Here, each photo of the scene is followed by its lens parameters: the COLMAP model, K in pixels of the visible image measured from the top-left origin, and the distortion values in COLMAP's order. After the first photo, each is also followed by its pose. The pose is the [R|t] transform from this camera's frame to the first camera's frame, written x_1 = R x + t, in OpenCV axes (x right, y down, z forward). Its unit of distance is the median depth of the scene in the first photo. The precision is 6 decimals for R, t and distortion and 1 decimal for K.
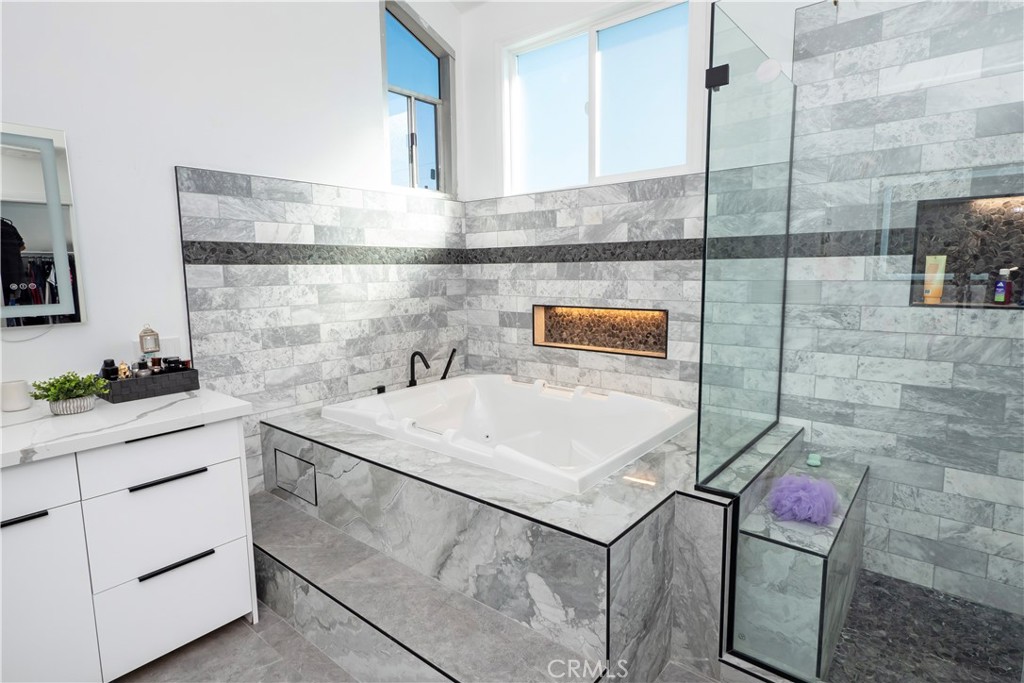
lens RADIAL K [[475.4, 0, 548.7], [0, 475.4, 323.2], [0, 0, 1]] dist [0.001625, 0.000180]
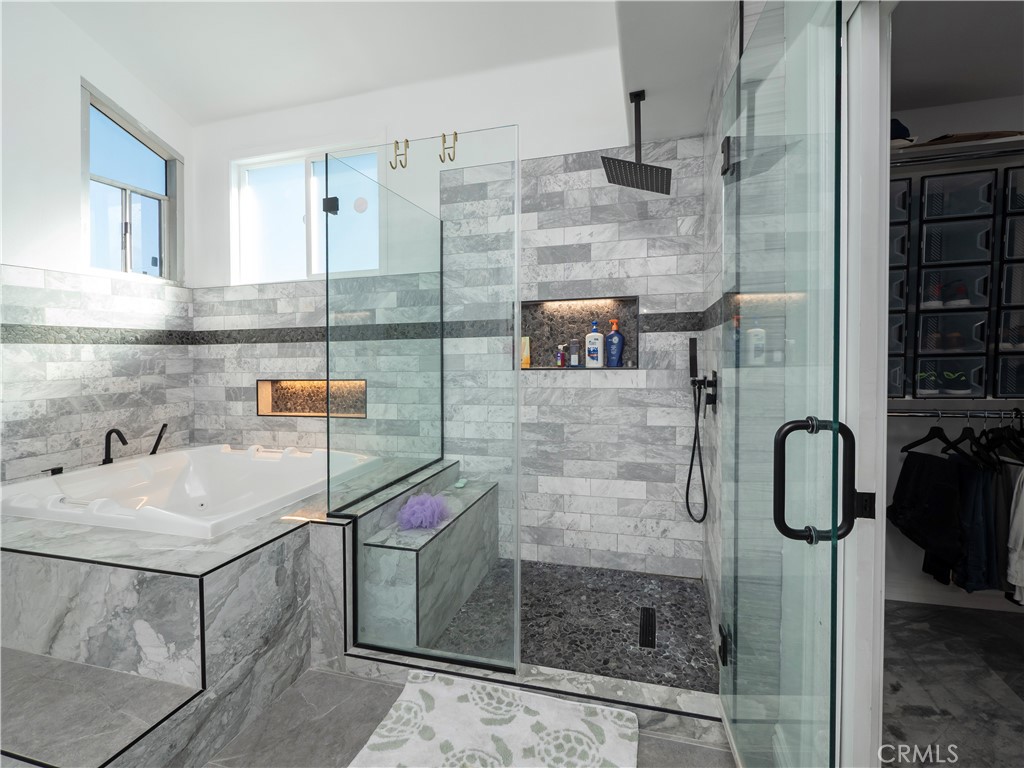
lens RADIAL K [[382.5, 0, 509.1], [0, 382.5, 357.6], [0, 0, 1]] dist [-0.005592, 0.000337]
pose [[0.924984, -0.011849, 0.379822, 0.218333], [0.050376, 0.994516, -0.091657, 0.027393], [-0.376653, 0.103915, 0.920508, -0.089784]]
